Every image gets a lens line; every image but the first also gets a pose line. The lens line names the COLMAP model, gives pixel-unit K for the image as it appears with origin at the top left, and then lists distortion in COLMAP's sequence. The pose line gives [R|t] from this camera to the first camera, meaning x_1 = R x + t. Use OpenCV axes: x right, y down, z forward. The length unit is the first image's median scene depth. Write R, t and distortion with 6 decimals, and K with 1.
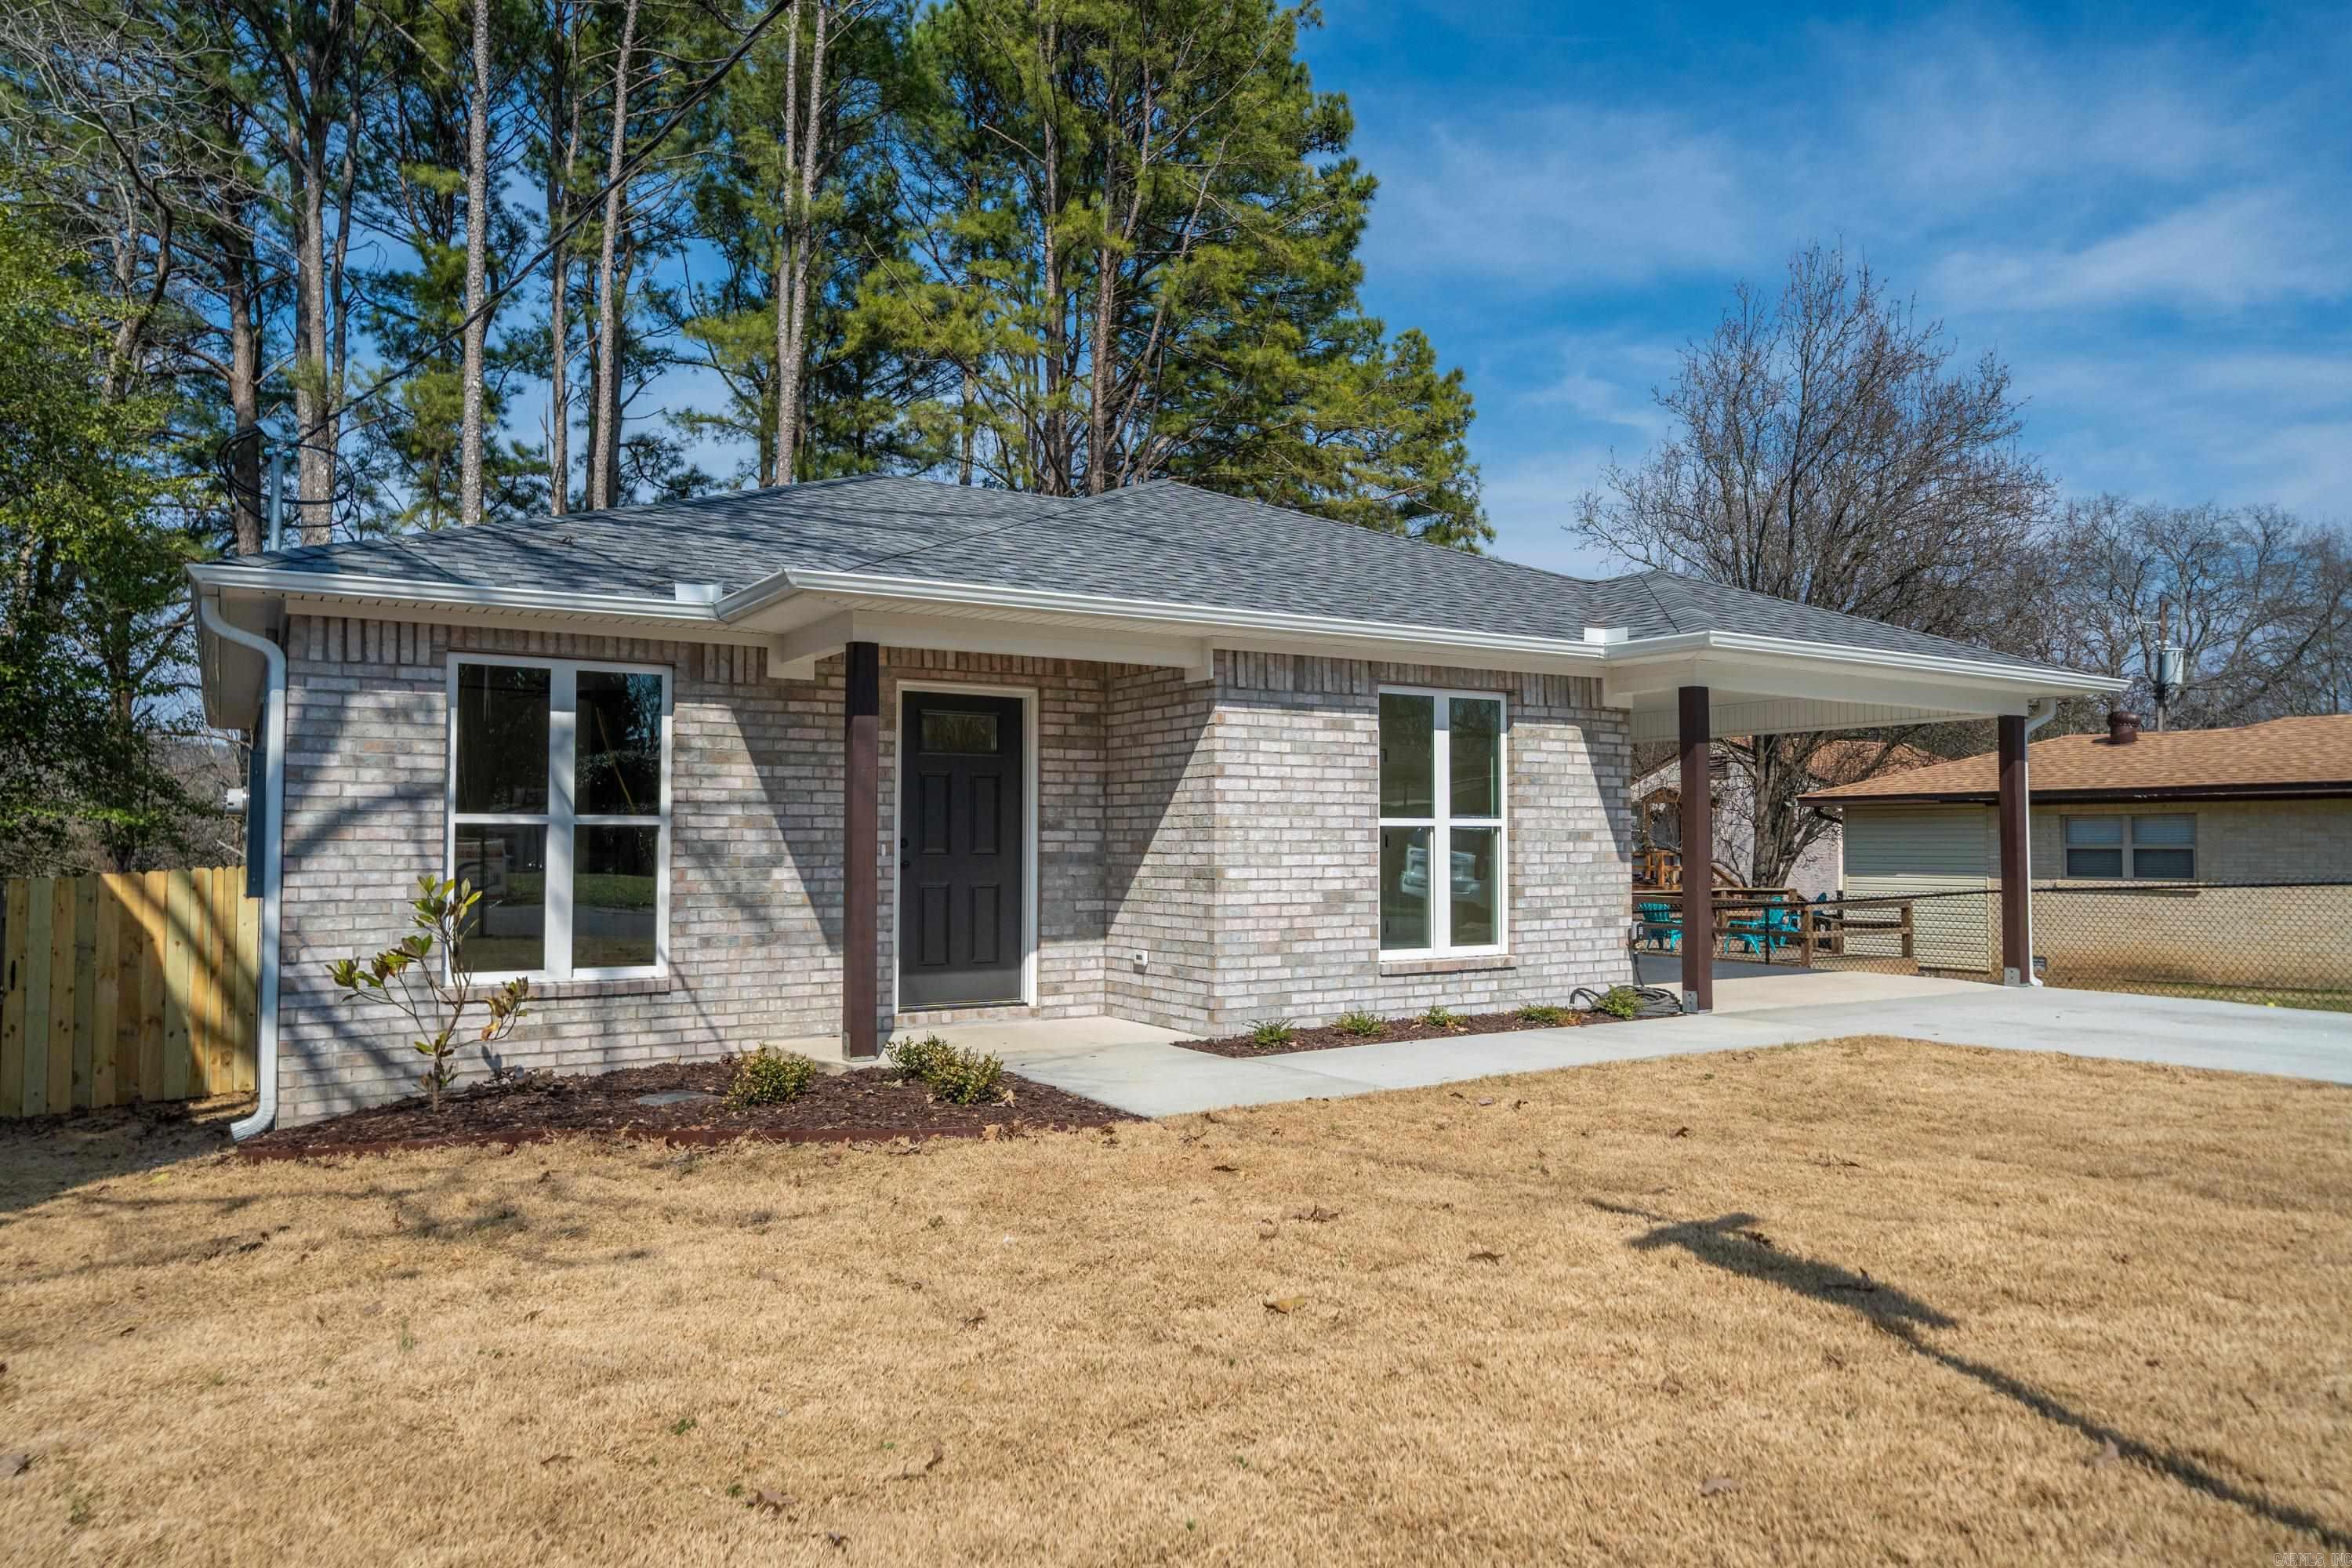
lens RADIAL K [[1517.9, 0, 1165.3], [0, 1517.9, 793.0], [0, 0, 1]] dist [0.005942, 0.003353]
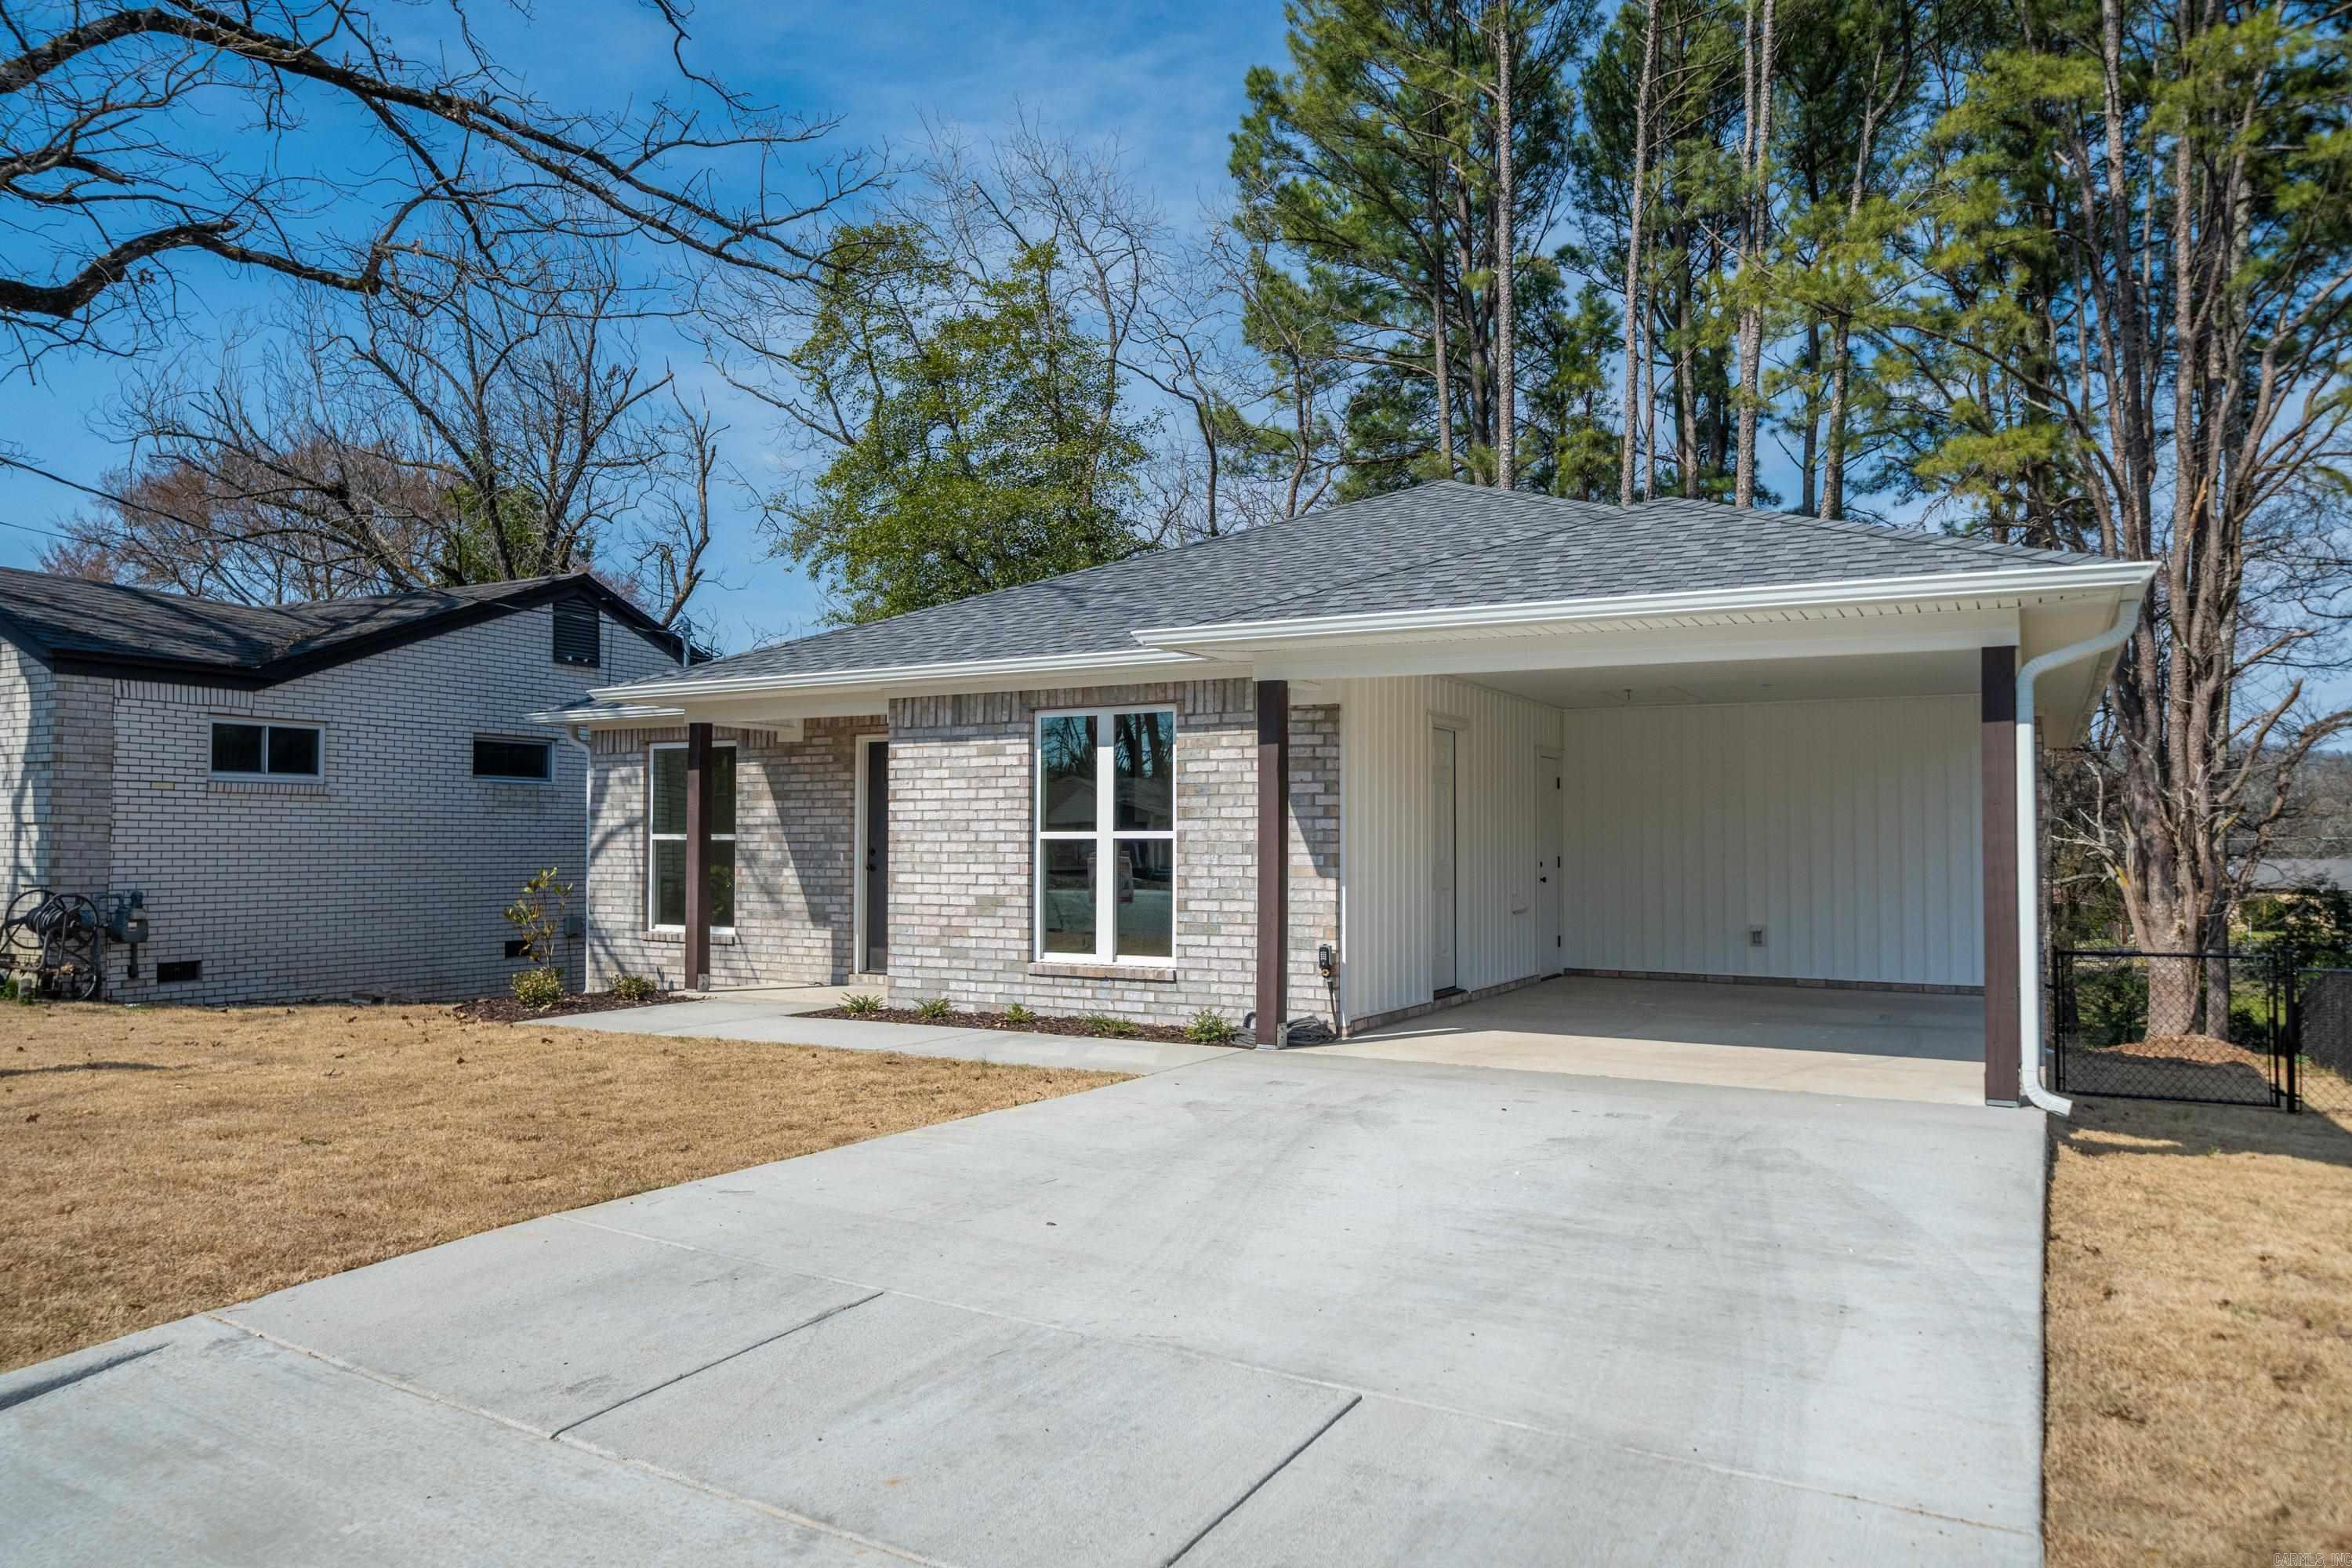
lens RADIAL K [[1579.5, 0, 1164.3], [0, 1579.5, 790.9], [0, 0, 1]] dist [0.009009, -0.009541]
pose [[0.479269, -0.028208, -0.877215, 1.251243], [0.025991, 0.999501, -0.017940, 0.010221], [0.877283, -0.014202, 0.479763, 0.556239]]
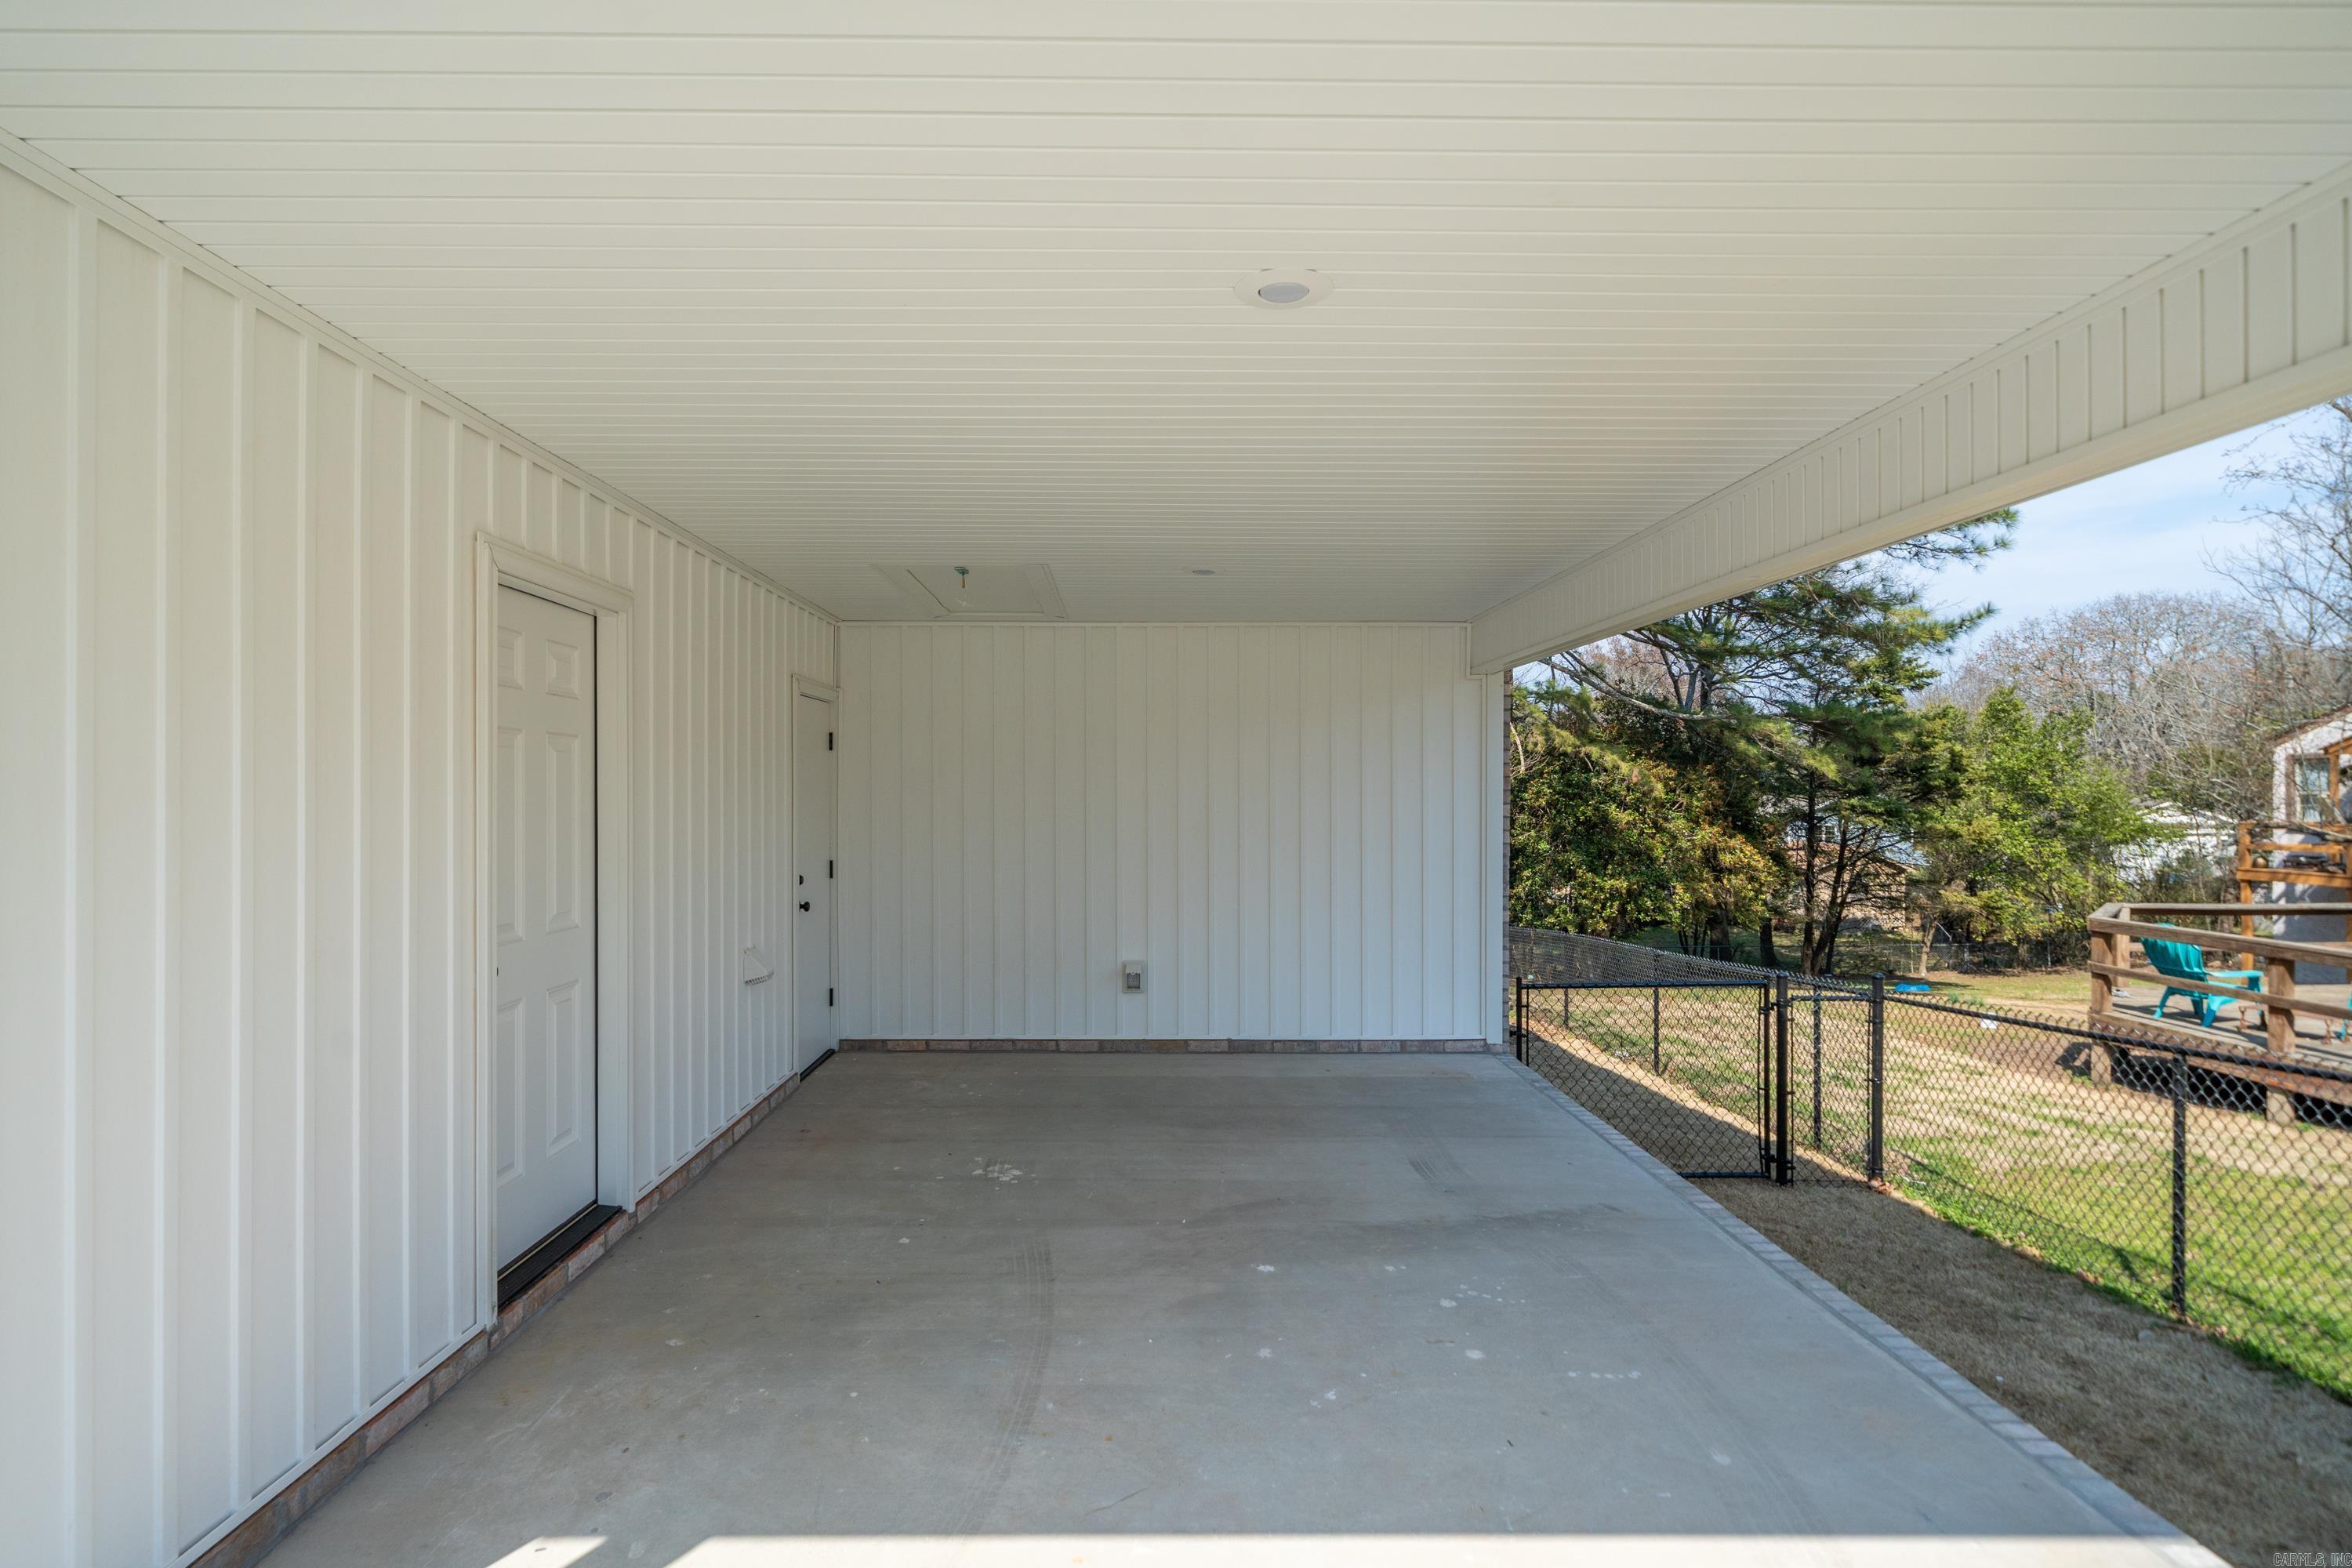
lens RADIAL K [[1163.7, 0, 1160.6], [0, 1163.7, 791.1], [0, 0, 1]] dist [0.000369, -0.001093]
pose [[0.851631, -0.002193, -0.524138, 0.606570], [0.018327, 0.999504, 0.025595, 0.000089], [0.523822, -0.031403, 0.851249, 1.151544]]
